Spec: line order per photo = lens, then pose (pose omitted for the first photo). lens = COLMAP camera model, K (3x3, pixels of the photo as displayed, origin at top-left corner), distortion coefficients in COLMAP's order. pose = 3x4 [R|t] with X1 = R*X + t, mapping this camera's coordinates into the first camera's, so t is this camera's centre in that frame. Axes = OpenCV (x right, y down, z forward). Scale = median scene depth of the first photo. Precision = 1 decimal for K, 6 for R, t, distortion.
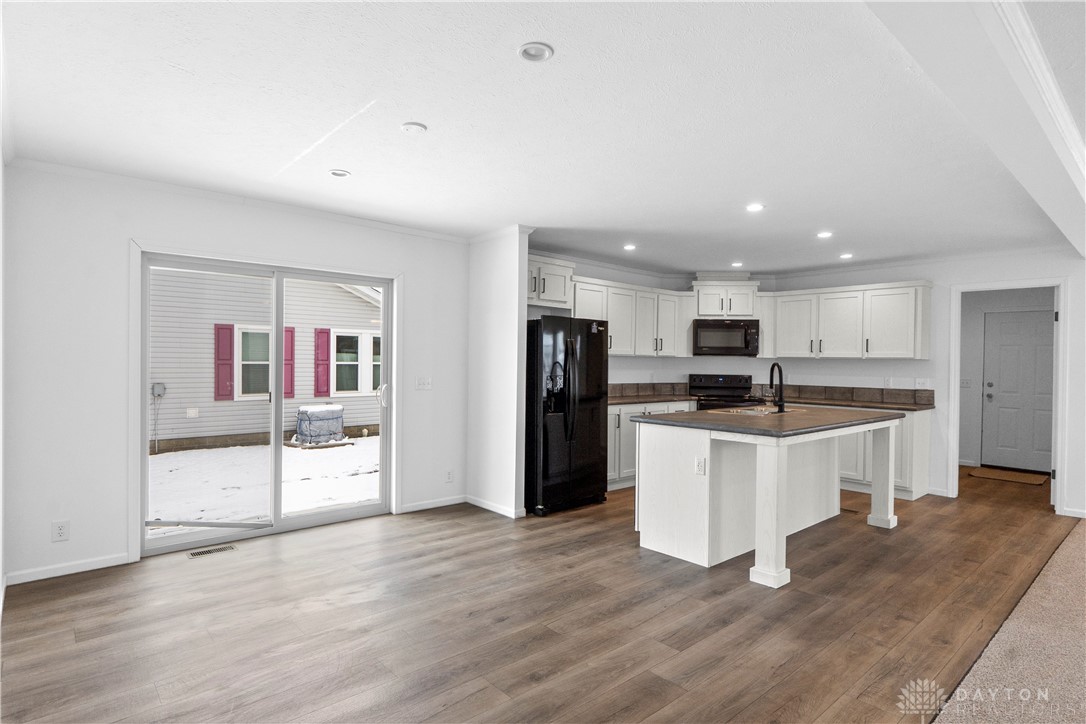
lens RADIAL K [[577.6, 0, 548.6], [0, 577.6, 362.4], [0, 0, 1]] dist [0.017366, 0.000540]
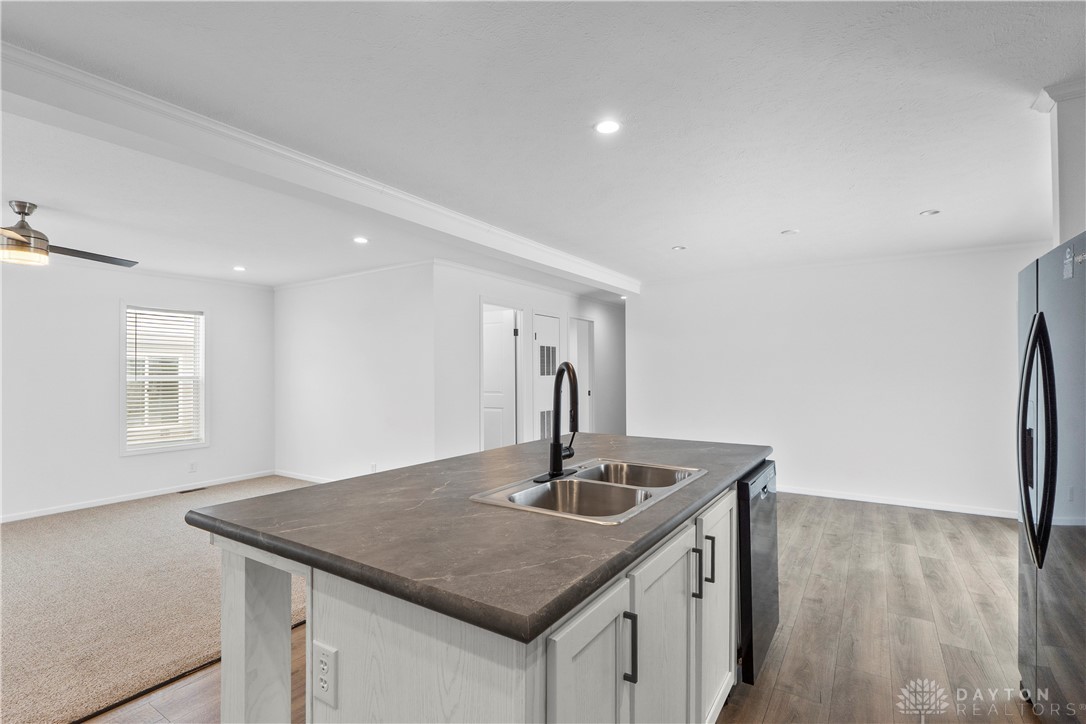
lens RADIAL K [[522.4, 0, 539.8], [0, 522.4, 361.0], [0, 0, 1]] dist [0.011791, 0.000863]
pose [[-0.966327, -0.014358, -0.256915, 0.453403], [-0.010511, 0.999811, -0.016339, -0.002035], [0.257102, -0.013089, -0.966296, 1.206640]]
